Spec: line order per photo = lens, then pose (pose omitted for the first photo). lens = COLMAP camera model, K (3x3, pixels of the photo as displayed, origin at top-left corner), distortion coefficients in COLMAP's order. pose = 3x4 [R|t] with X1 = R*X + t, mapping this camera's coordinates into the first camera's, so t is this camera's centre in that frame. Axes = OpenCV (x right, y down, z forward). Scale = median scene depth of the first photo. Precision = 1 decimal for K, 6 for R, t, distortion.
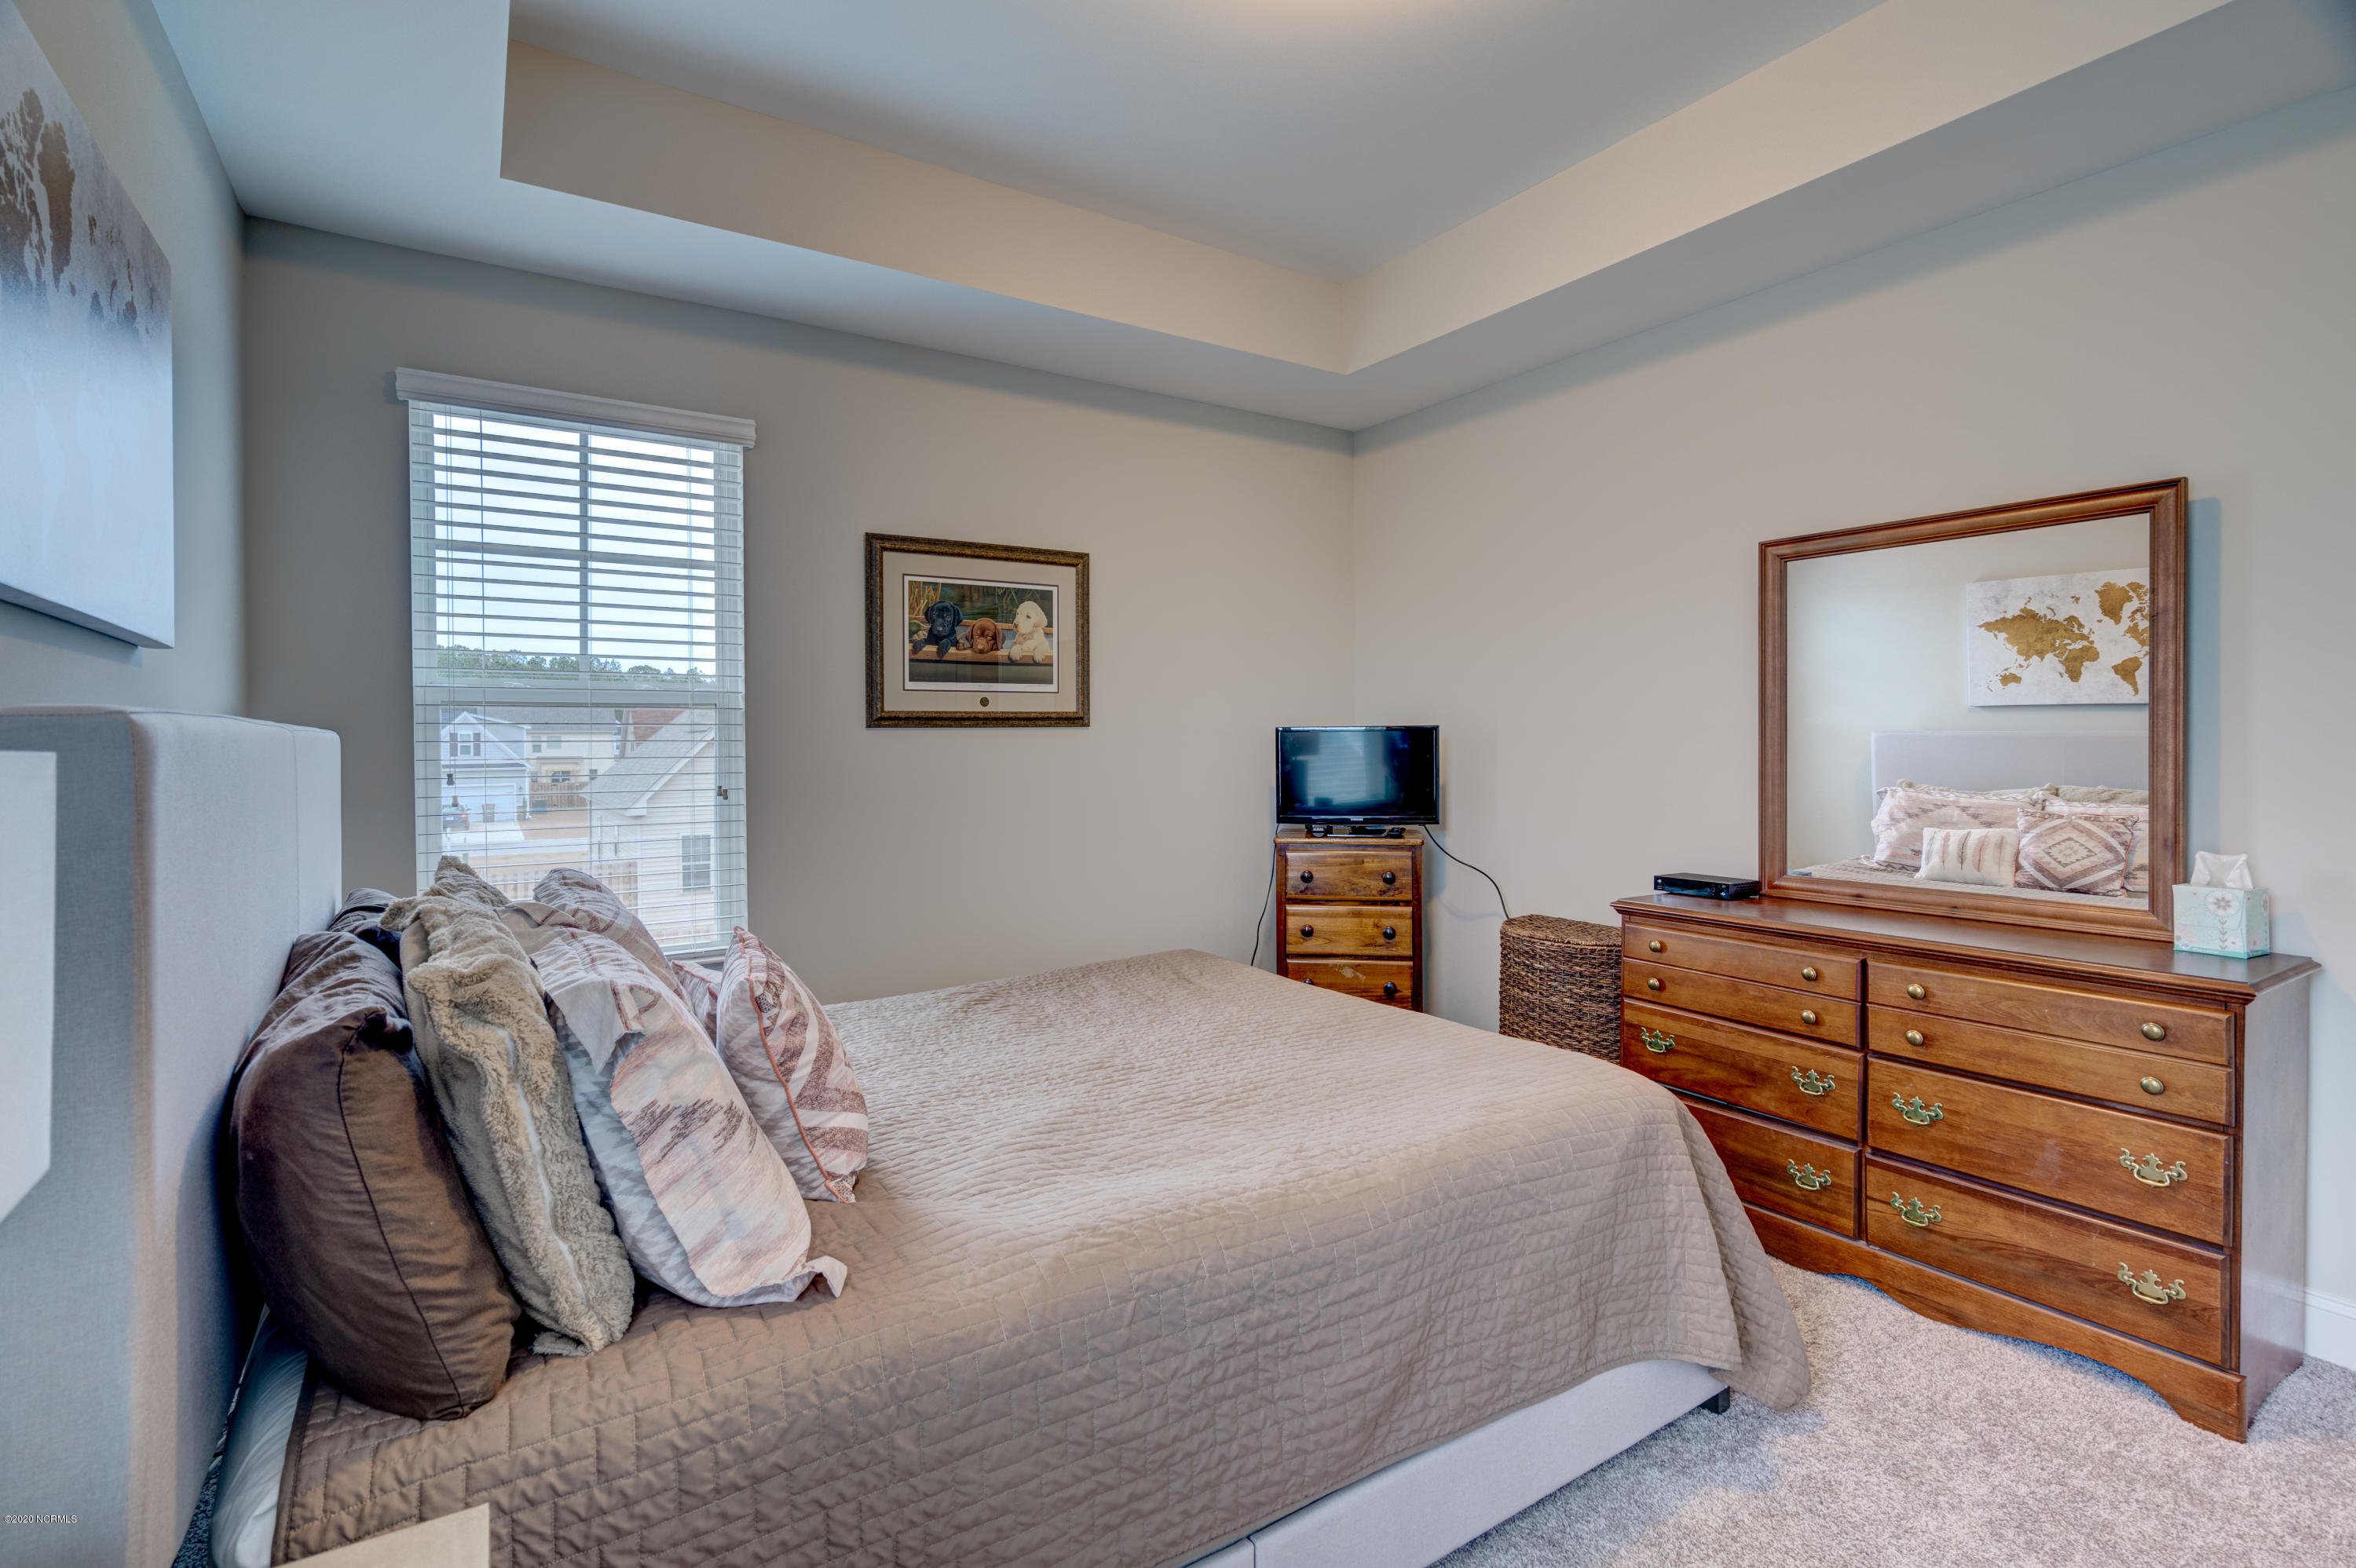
lens RADIAL K [[1071.3, 0, 1137.5], [0, 1071.3, 751.1], [0, 0, 1]] dist [0.001515, 0.000540]
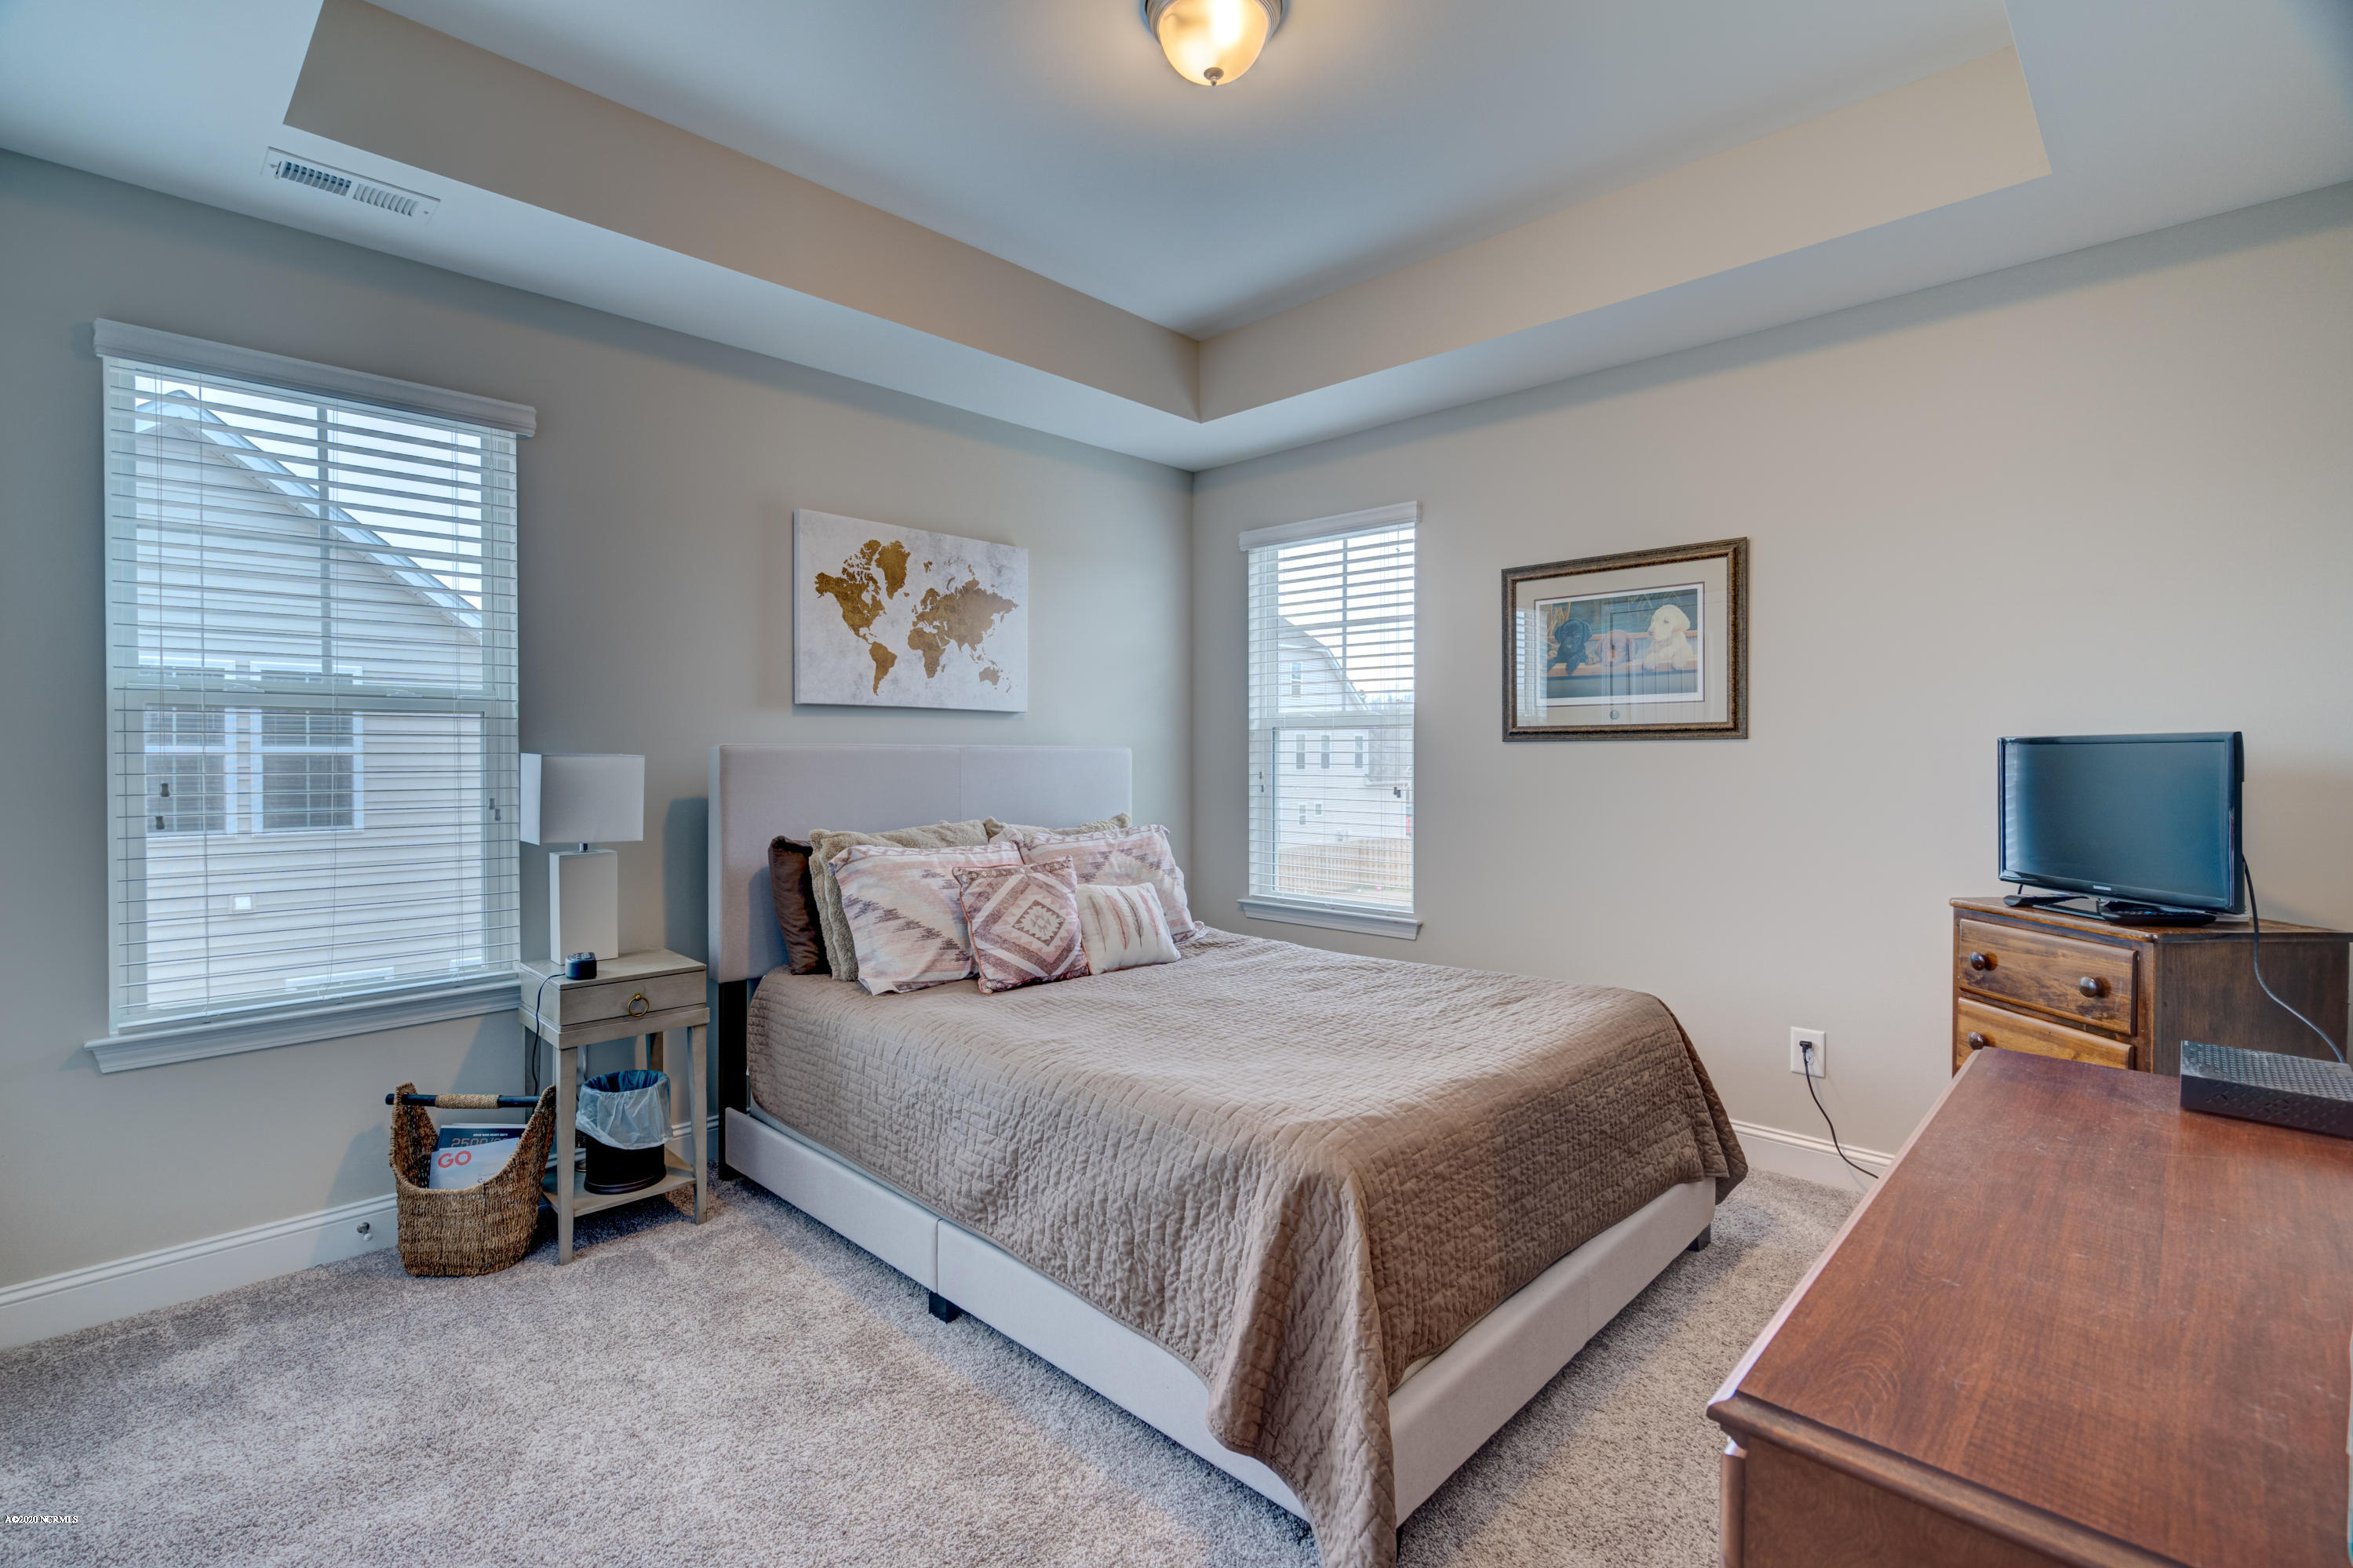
lens RADIAL K [[1069.9, 0, 1174.9], [0, 1069.9, 763.5], [0, 0, 1]] dist [0.001515, 0.000540]
pose [[0.248765, 0.015838, -0.968434, 0.751823], [-0.014845, 0.999811, 0.012538, -0.007889], [0.968450, 0.011257, 0.248953, 0.381860]]
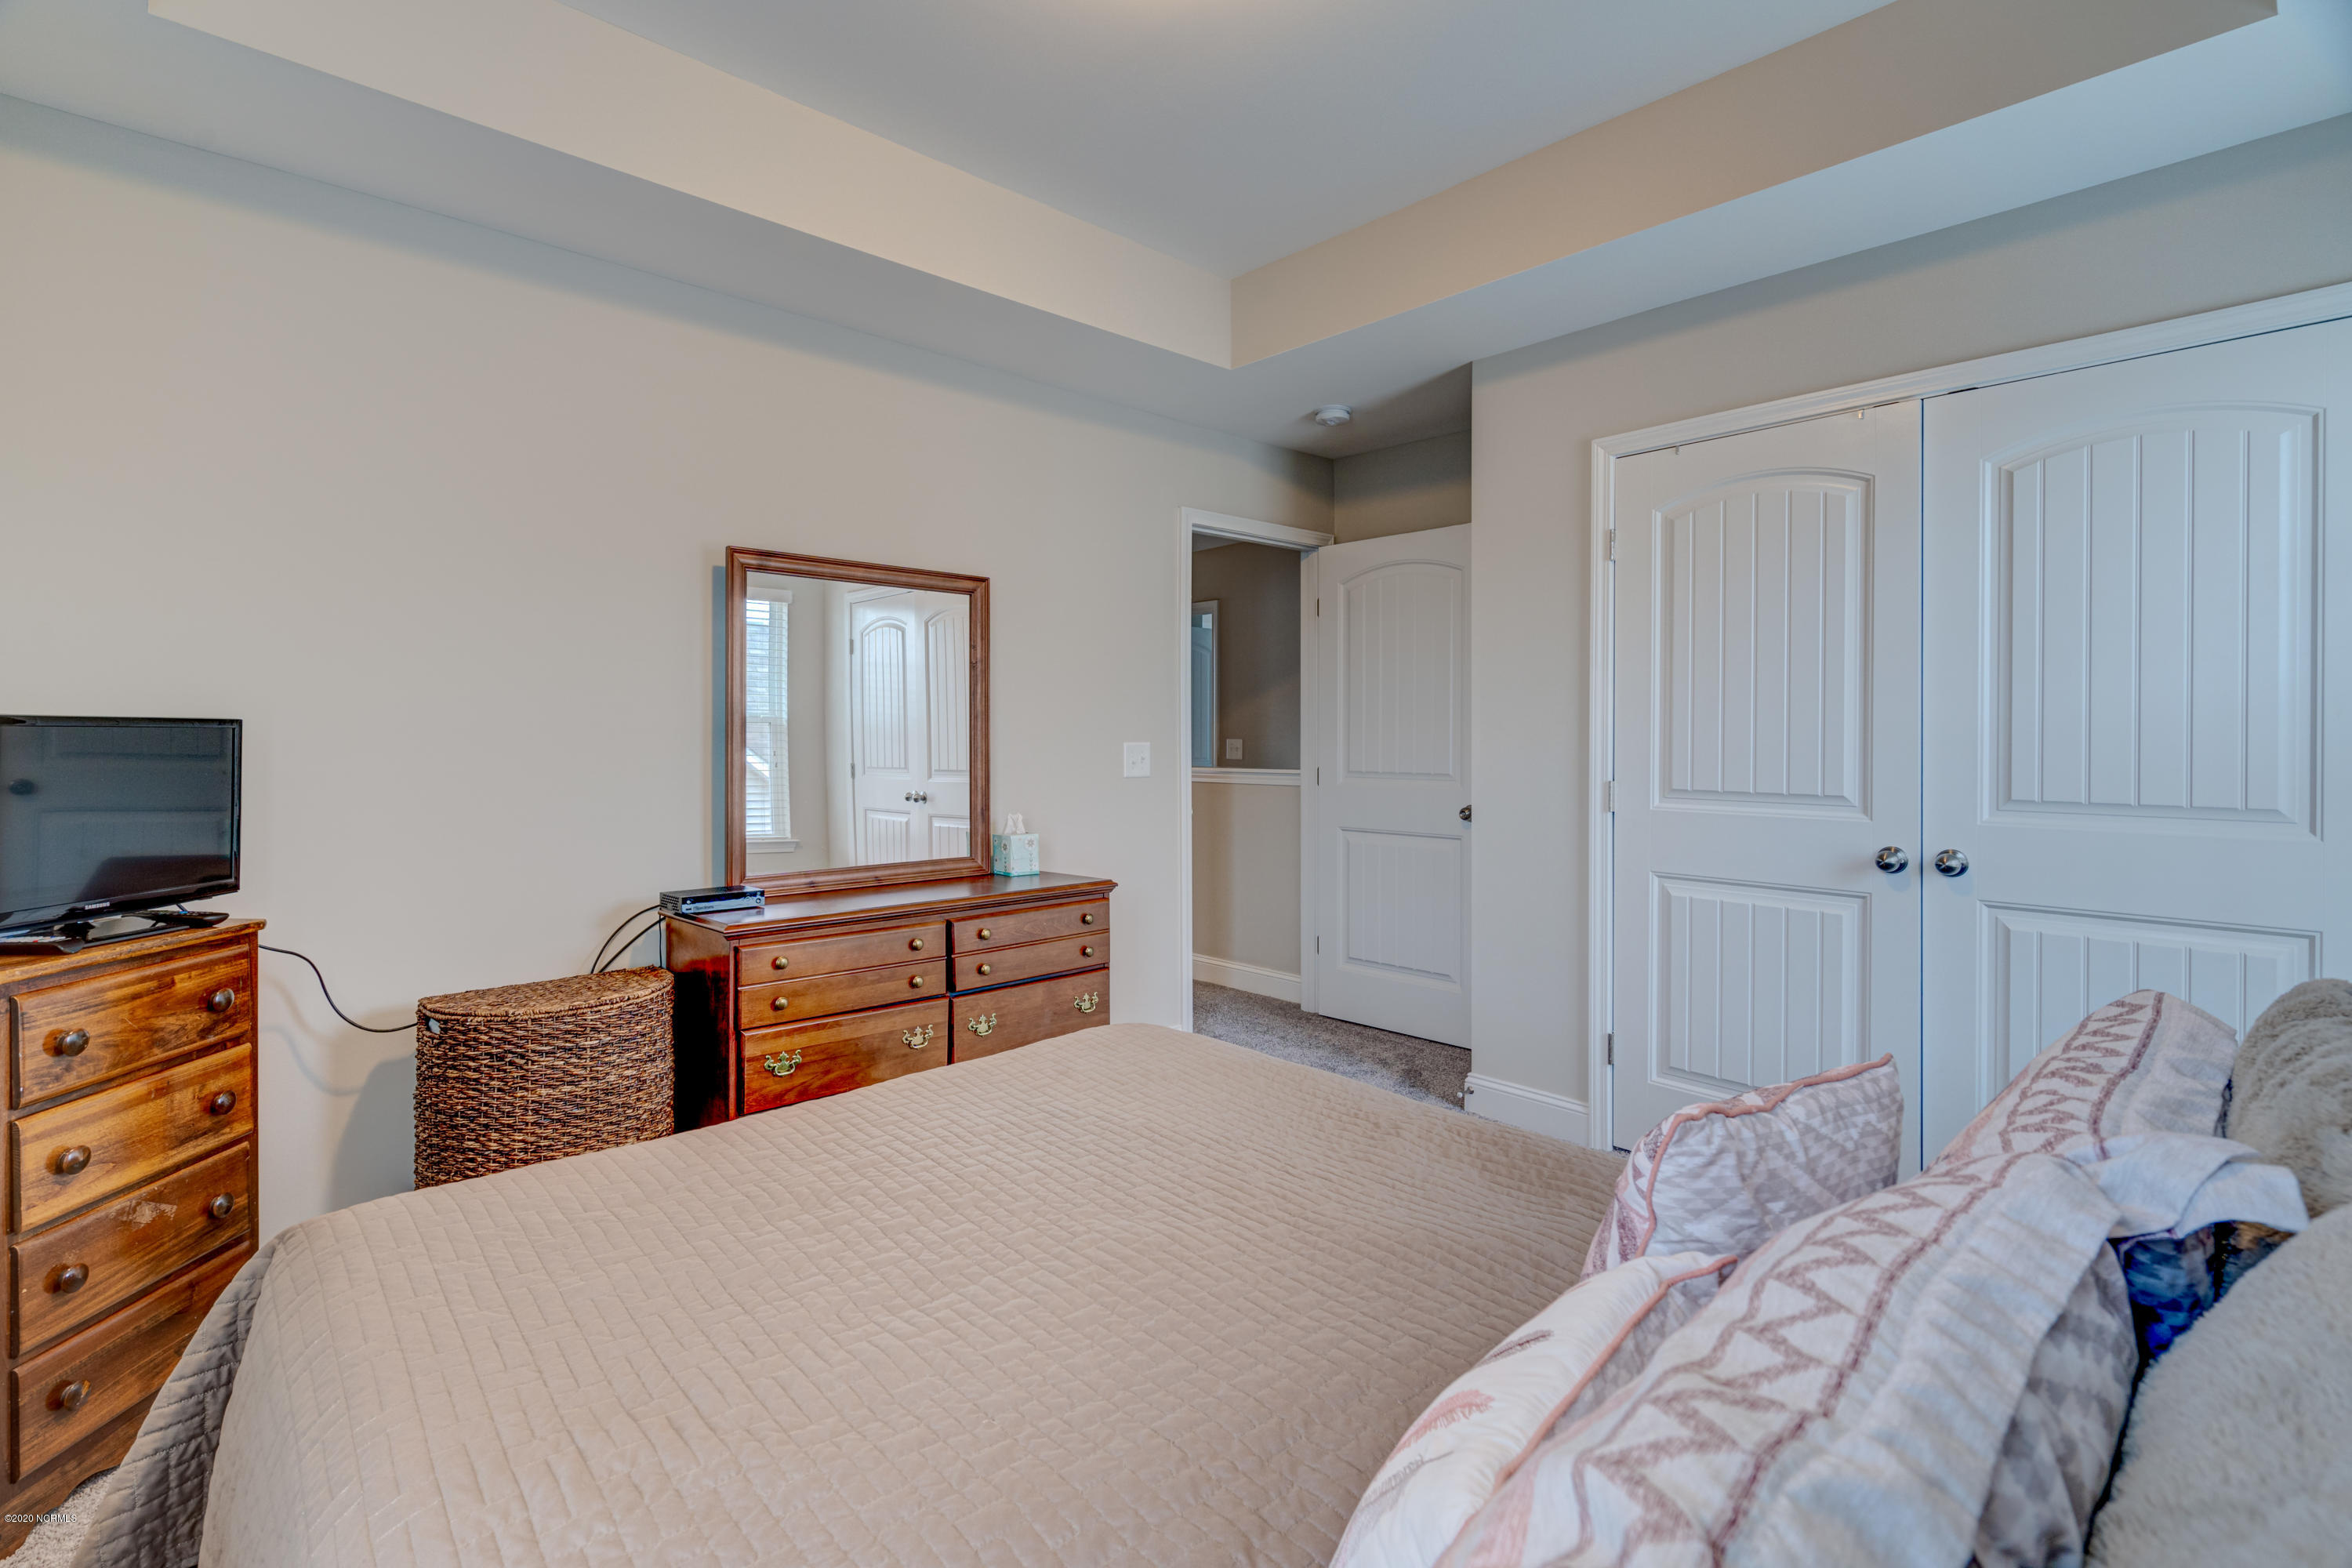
lens RADIAL K [[1069.6, 0, 1178.6], [0, 1069.6, 766.1], [0, 0, 1]] dist [0.001515, 0.000540]
pose [[-0.180051, -0.018901, 0.983476, -0.414031], [0.009755, 0.999732, 0.020999, -0.006861], [-0.983609, 0.013375, -0.179819, 0.677554]]
